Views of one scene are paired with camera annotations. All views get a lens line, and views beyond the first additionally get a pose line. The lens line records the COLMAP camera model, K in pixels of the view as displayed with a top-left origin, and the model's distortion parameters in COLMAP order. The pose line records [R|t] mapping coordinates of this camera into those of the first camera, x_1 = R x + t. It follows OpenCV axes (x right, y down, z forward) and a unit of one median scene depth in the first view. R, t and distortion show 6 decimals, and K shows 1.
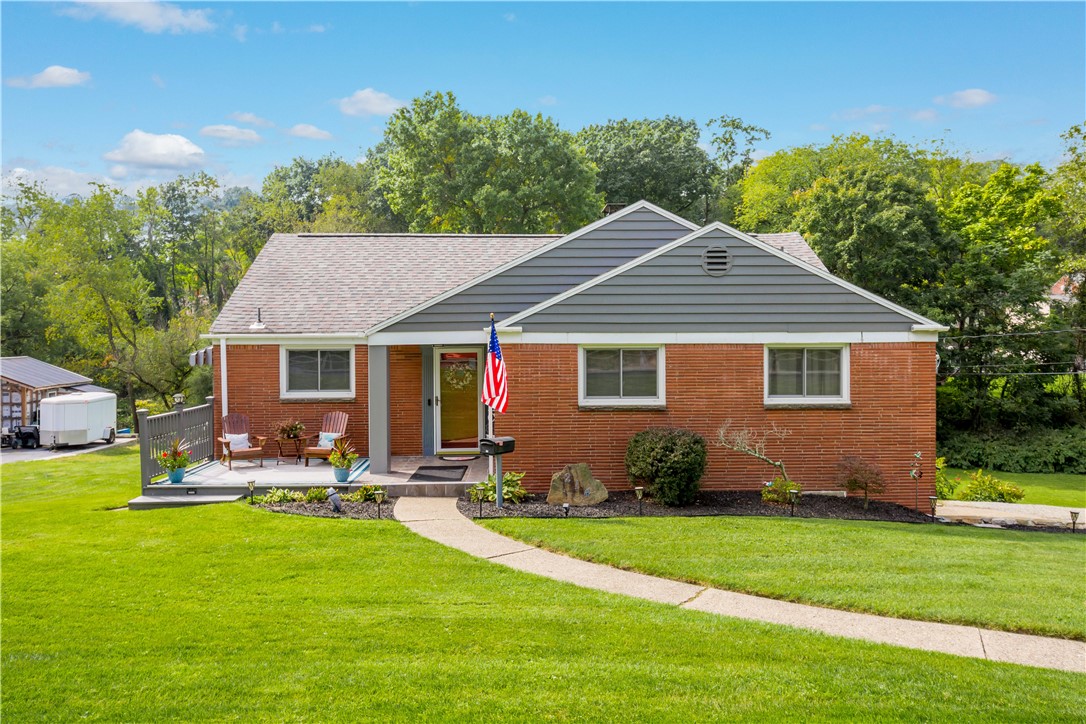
lens RADIAL K [[802.2, 0, 543.0], [0, 802.2, 362.0], [0, 0, 1]] dist [0.021142, -0.005698]
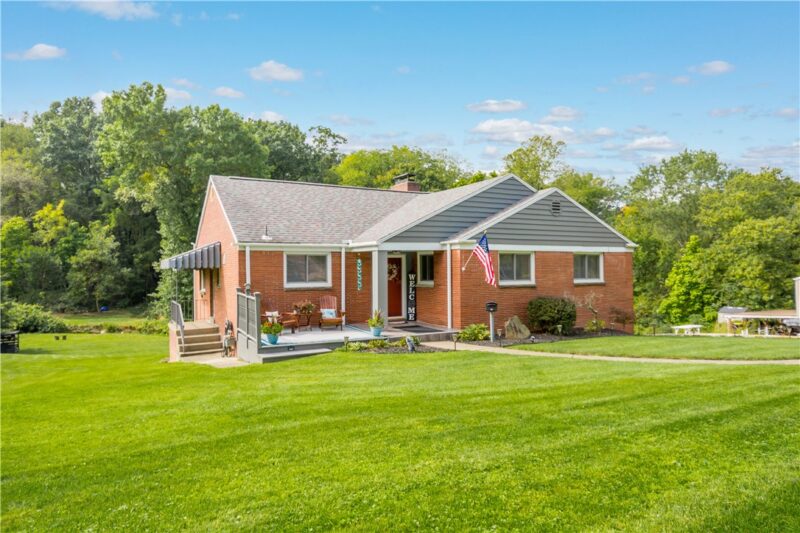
lens RADIAL K [[511.2, 0, 400.0], [0, 511.2, 266.5], [0, 0, 1]] dist [0.004551, -0.000648]
pose [[0.889590, 0.000630, 0.456759, -0.651193], [0.012151, 0.999612, -0.025045, 0.037705], [-0.456598, 0.027830, 0.889238, 0.090903]]
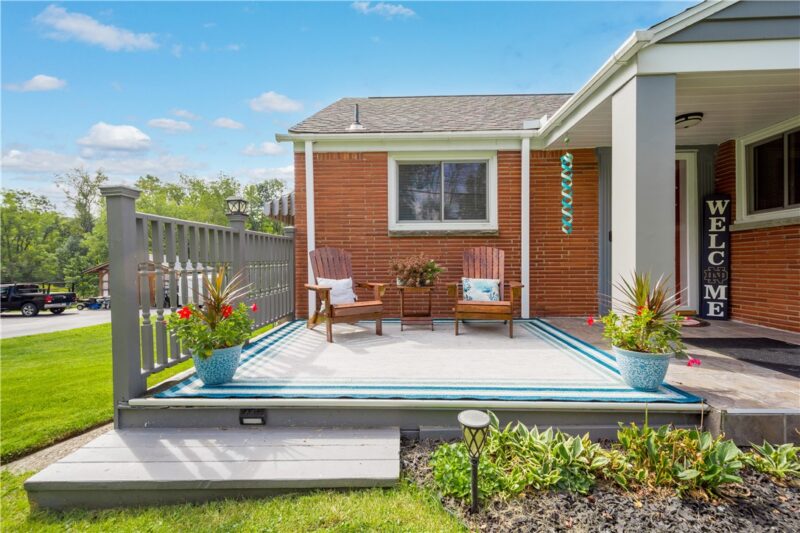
lens RADIAL K [[350.5, 0, 400.0], [0, 350.5, 266.5], [0, 0, 1]] dist [0.010809, -0.000050]
pose [[0.998423, 0.000048, -0.056136, -0.347608], [-0.000887, 0.999888, -0.014908, 0.092675], [0.056129, 0.014934, 0.998312, 0.811907]]
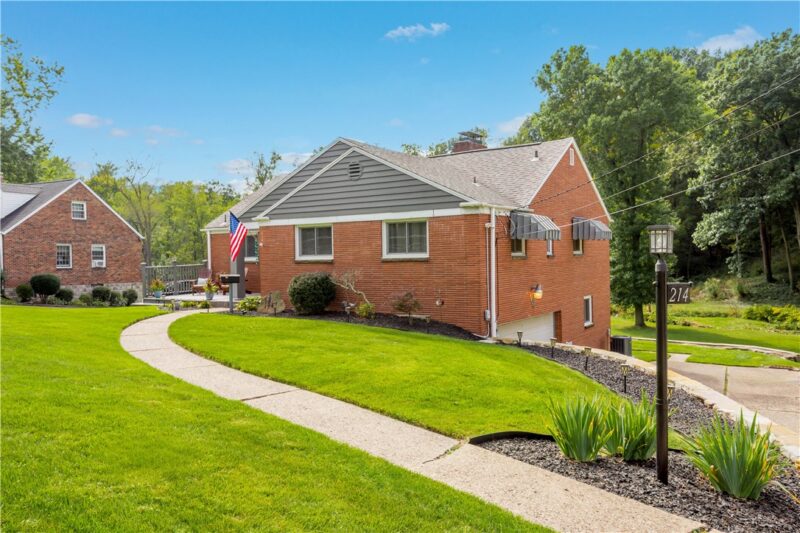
lens RADIAL K [[636.1, 0, 400.0], [0, 636.1, 266.5], [0, 0, 1]] dist [0.007367, -0.001326]
pose [[0.817608, -0.002626, -0.575770, 1.008158], [0.004864, 0.999985, 0.002345, 0.064427], [0.575755, -0.004718, 0.817608, -0.002658]]
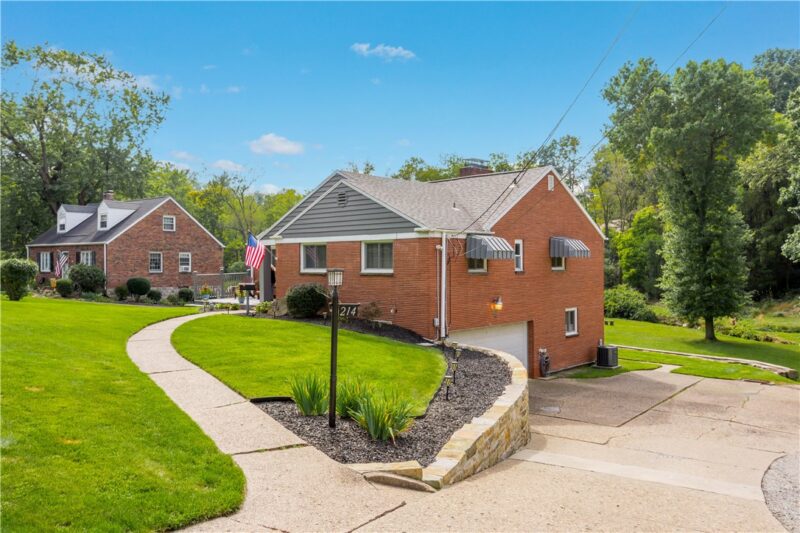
lens RADIAL K [[631.8, 0, 400.0], [0, 631.8, 266.5], [0, 0, 1]] dist [0.007517, -0.002808]
pose [[0.709488, 0.004423, -0.704704, 1.368341], [-0.011139, 0.999926, -0.004940, 0.043428], [0.704630, 0.011355, 0.709484, 0.008384]]
